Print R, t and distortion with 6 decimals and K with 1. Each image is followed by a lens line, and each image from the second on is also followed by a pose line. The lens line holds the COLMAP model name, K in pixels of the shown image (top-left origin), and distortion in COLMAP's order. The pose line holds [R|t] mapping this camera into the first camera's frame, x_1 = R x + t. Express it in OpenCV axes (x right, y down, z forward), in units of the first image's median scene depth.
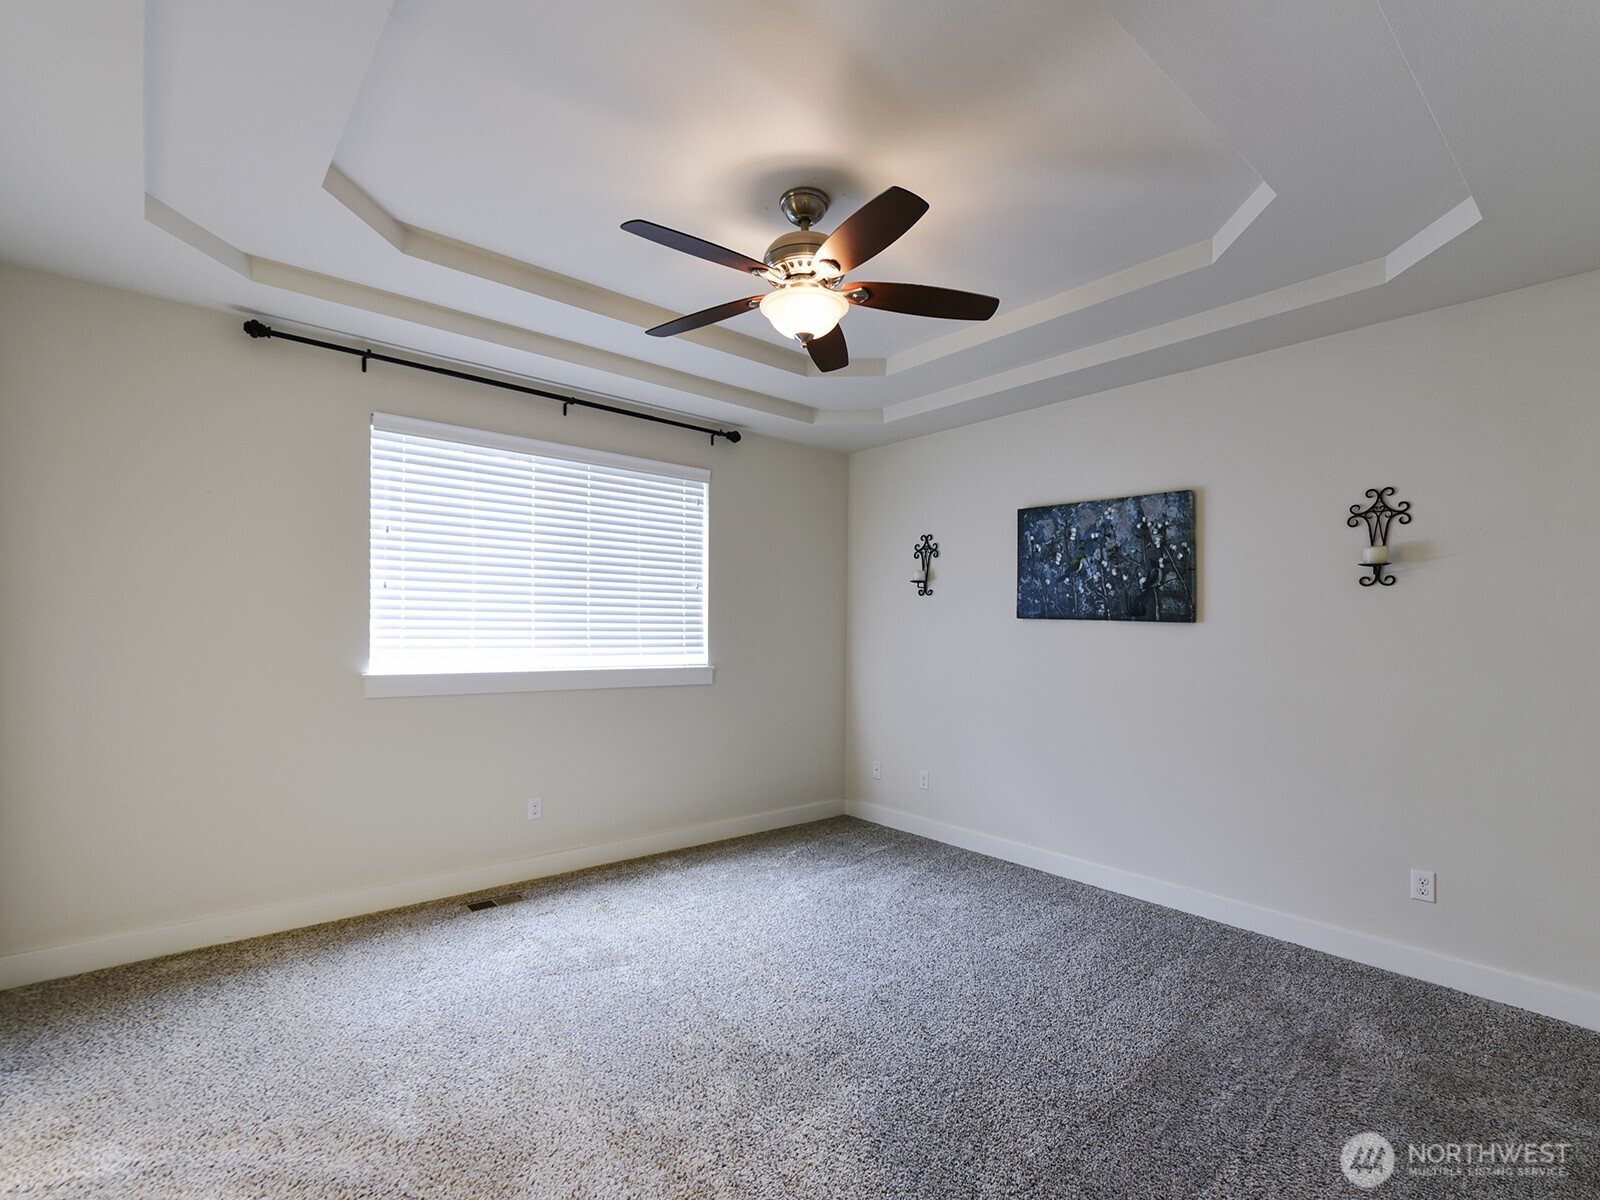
lens RADIAL K [[717.1, 0, 799.9], [0, 717.1, 596.6], [0, 0, 1]] dist [0.005773, -0.001084]
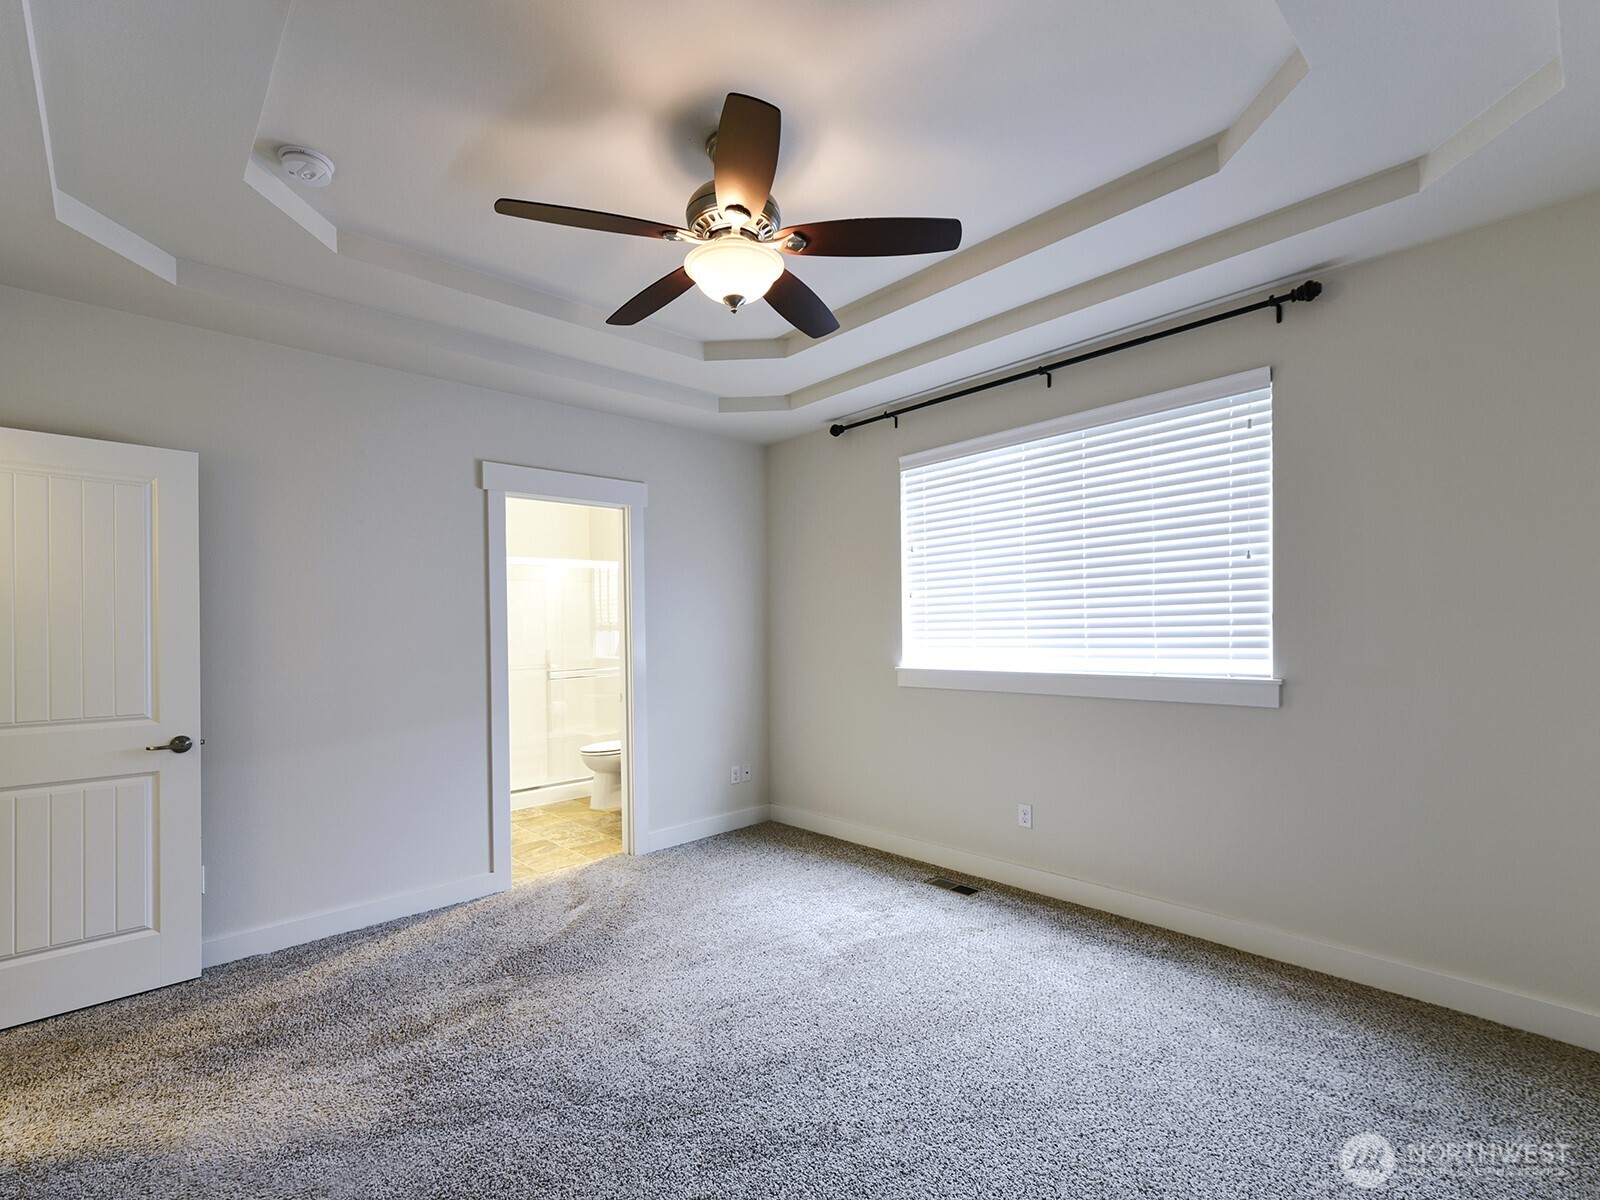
lens RADIAL K [[717.1, 0, 800.5], [0, 717.1, 612.3], [0, 0, 1]] dist [0.005773, -0.001084]
pose [[0.061856, -0.036705, -0.997410, 0.521727], [0.070634, 0.996979, -0.032309, 0.032465], [0.995583, -0.068453, 0.064262, 0.604615]]
